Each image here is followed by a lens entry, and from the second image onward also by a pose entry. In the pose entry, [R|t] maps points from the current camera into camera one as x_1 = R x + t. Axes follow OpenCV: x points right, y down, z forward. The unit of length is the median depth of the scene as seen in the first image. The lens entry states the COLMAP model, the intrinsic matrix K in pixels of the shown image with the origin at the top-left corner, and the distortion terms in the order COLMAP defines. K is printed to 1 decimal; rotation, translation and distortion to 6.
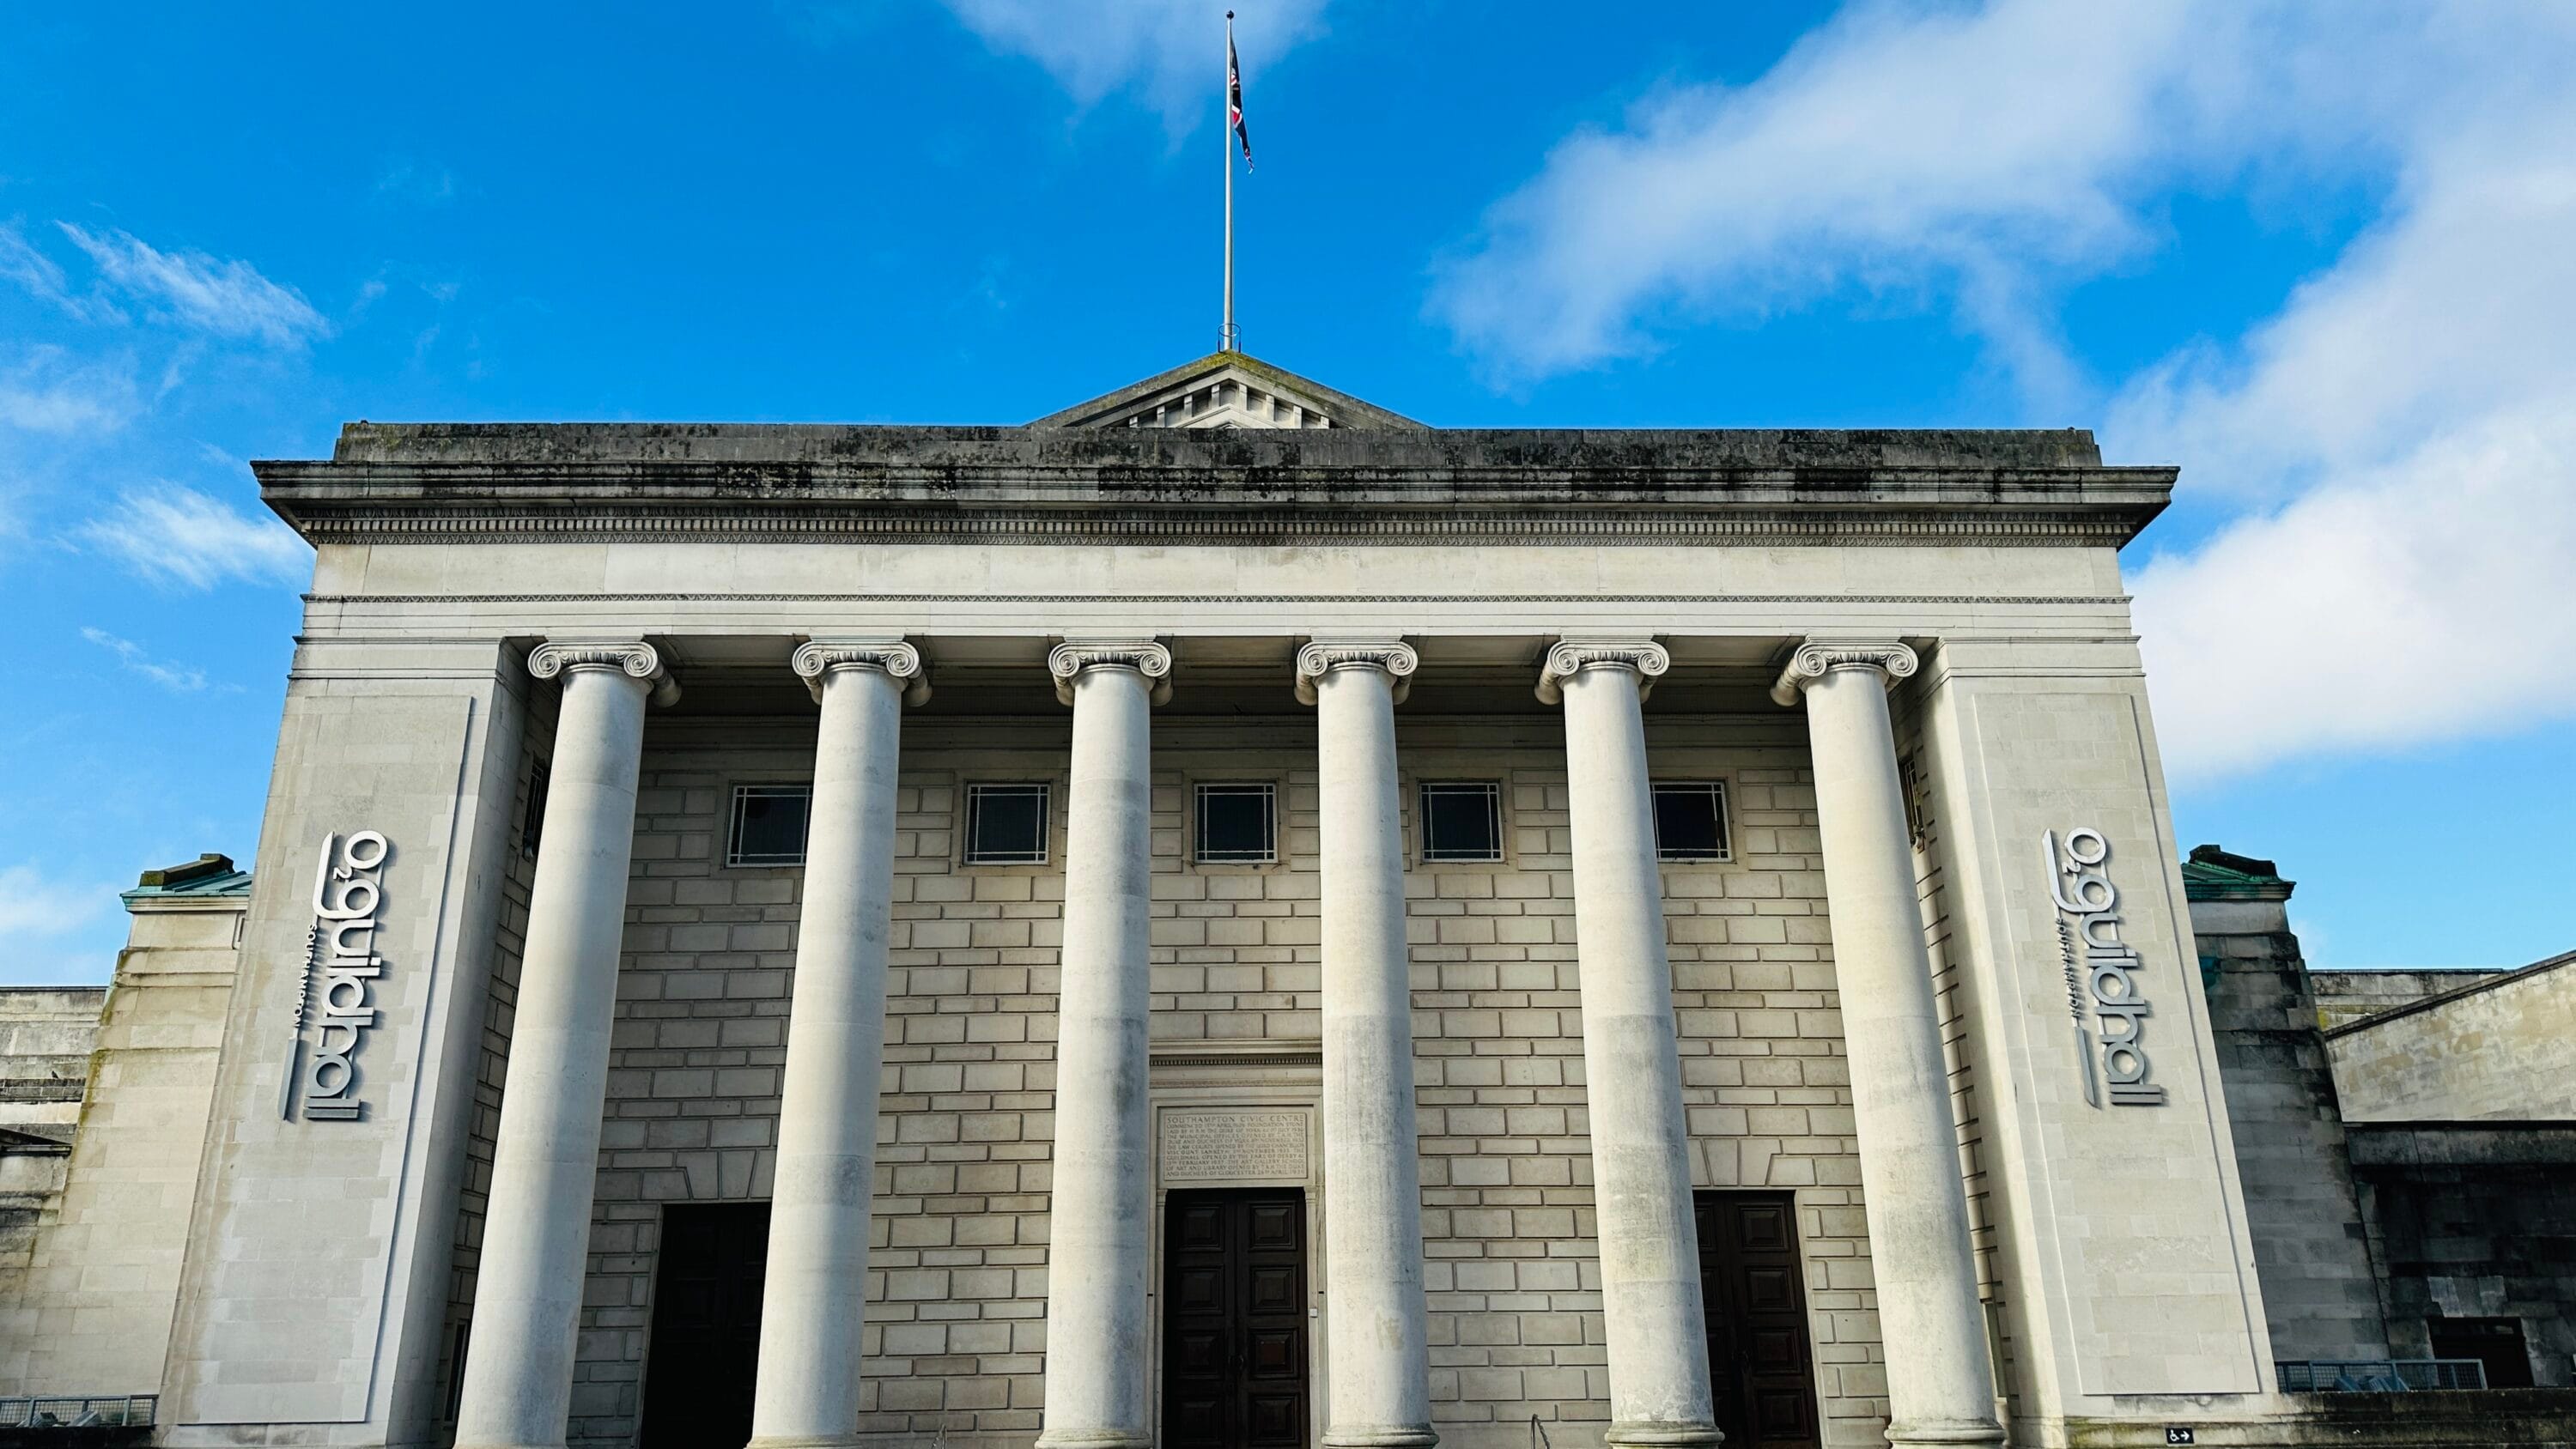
lens RADIAL K [[1794.9, 0, 1290.1], [0, 1794.9, 738.9], [0, 0, 1]] dist [0.054833, -0.074550]
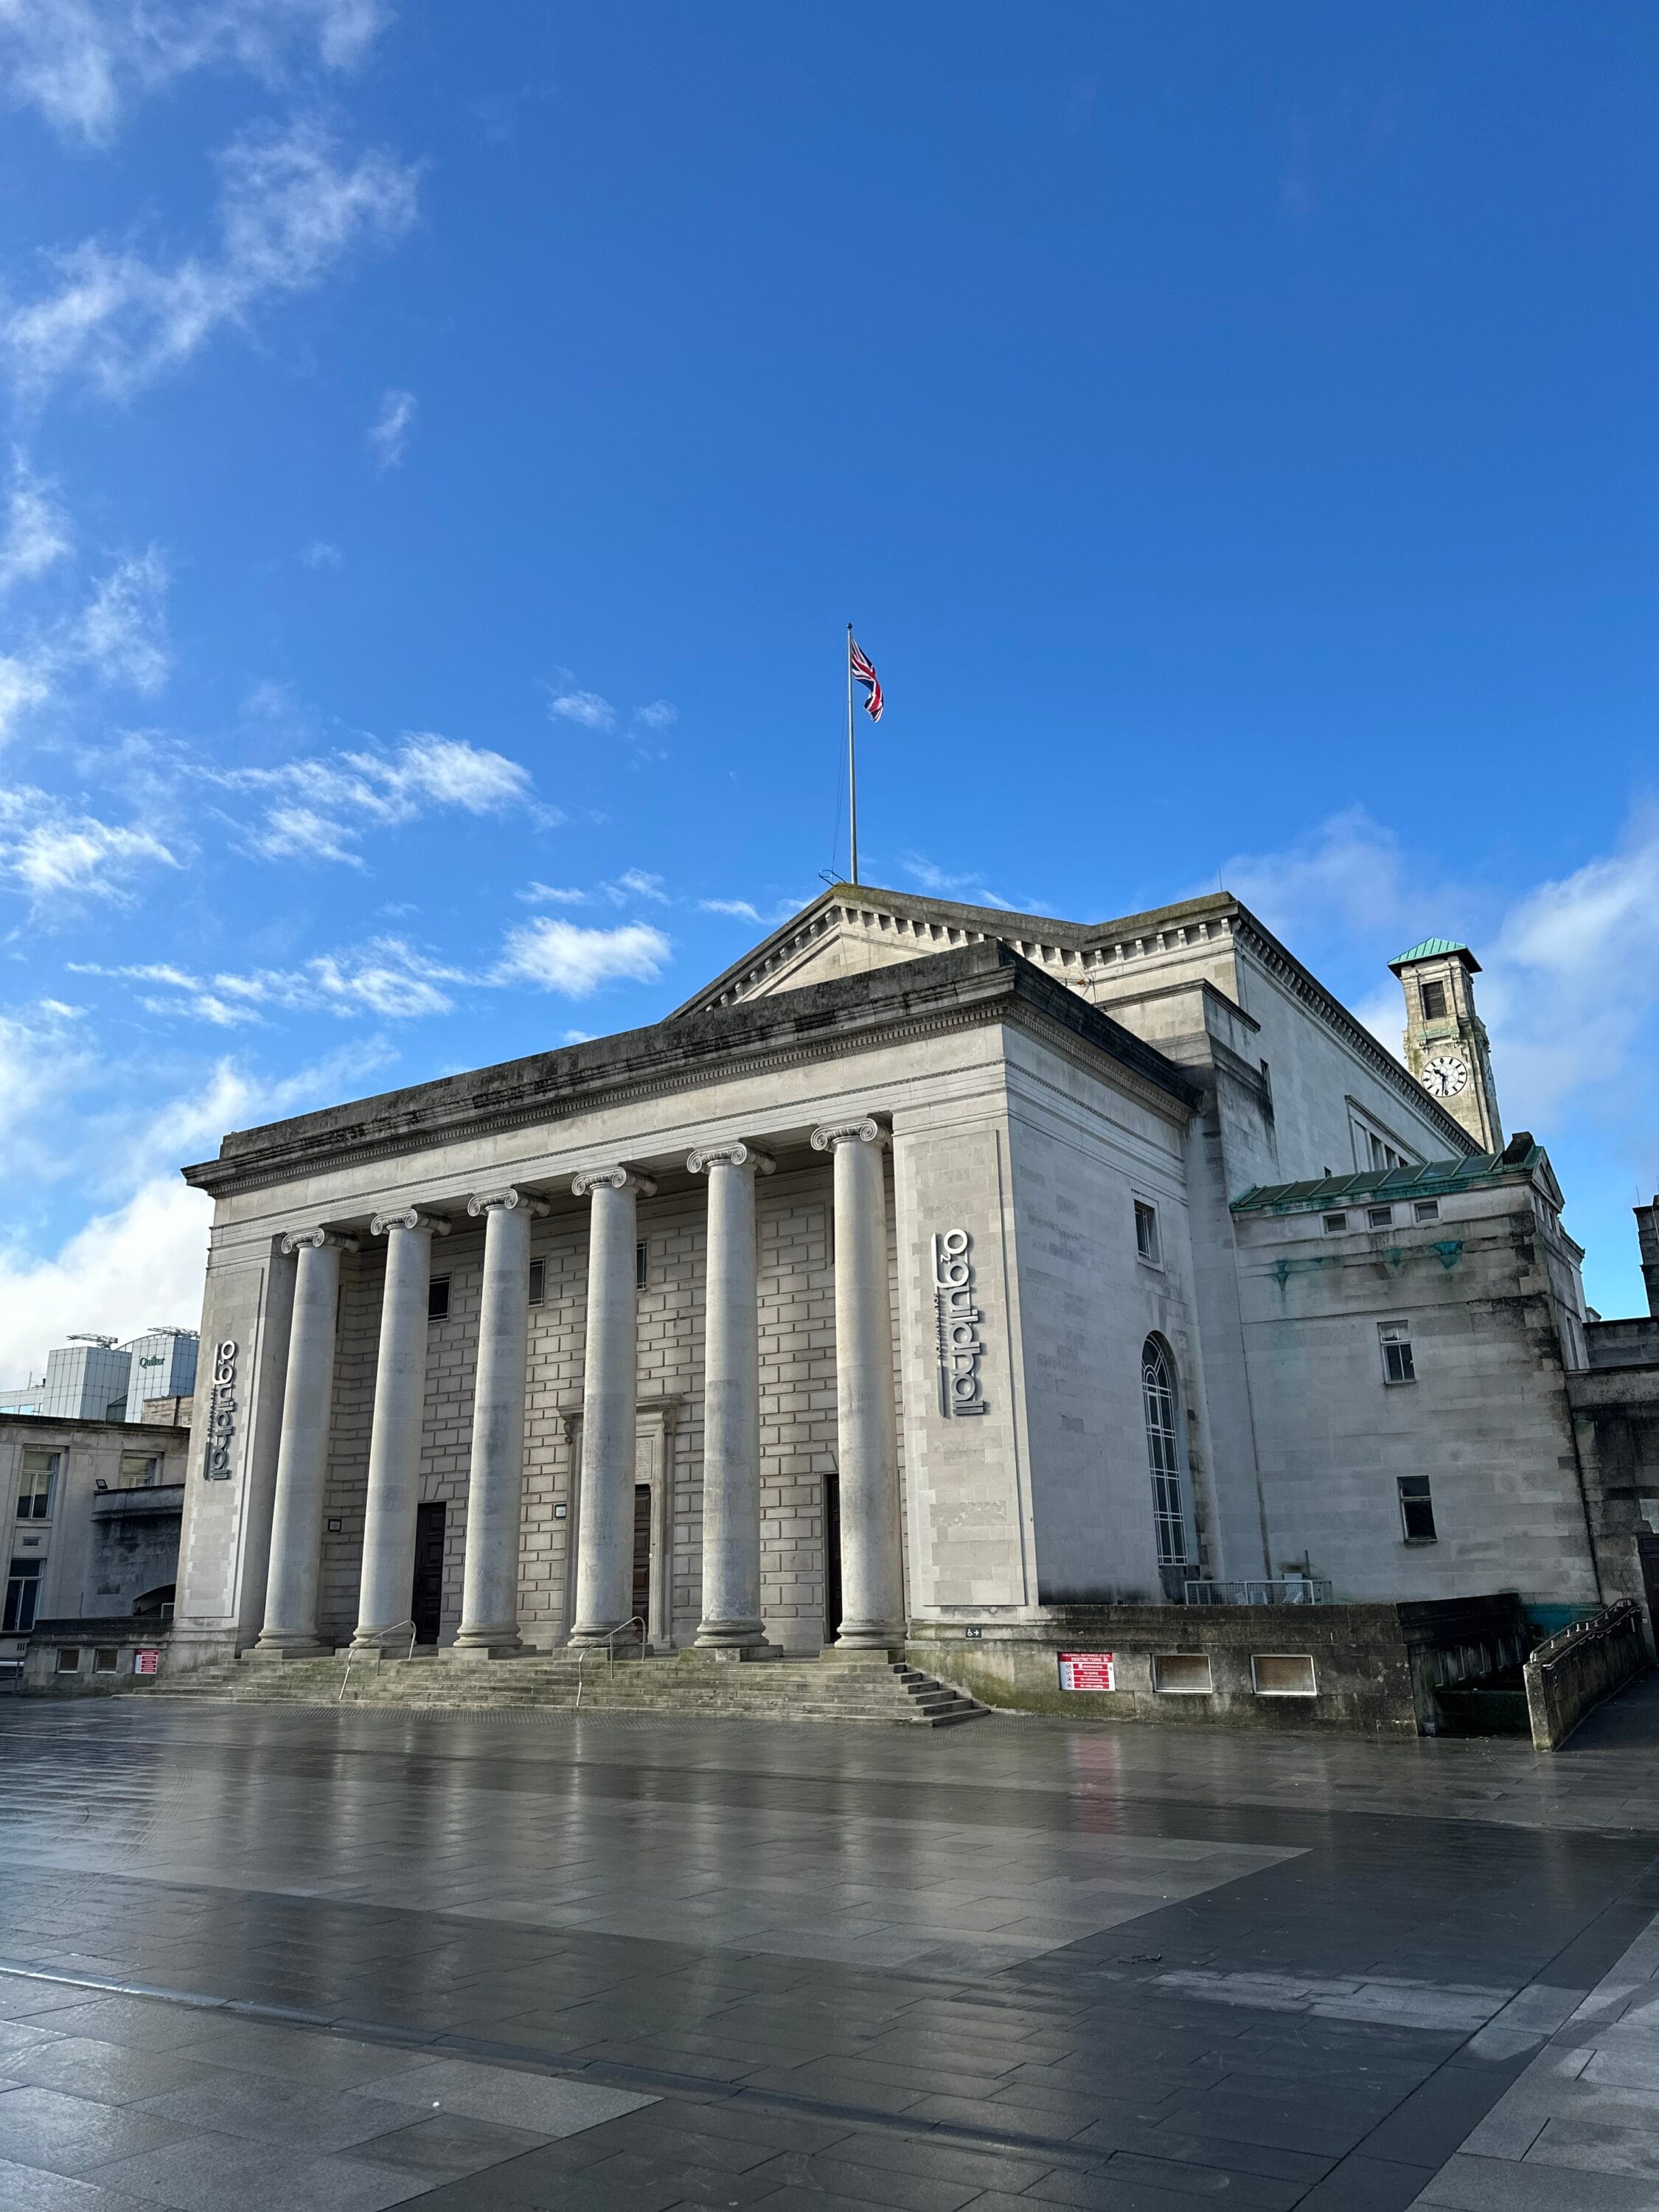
lens RADIAL K [[1543.8, 0, 819.8], [0, 1543.8, 1095.8], [0, 0, 1]] dist [0.060535, -0.082467]
pose [[0.823183, -0.172899, -0.540810, 1.010988], [0.200229, 0.979713, -0.008443, -0.068788], [0.531299, -0.101336, 0.841102, -0.121021]]
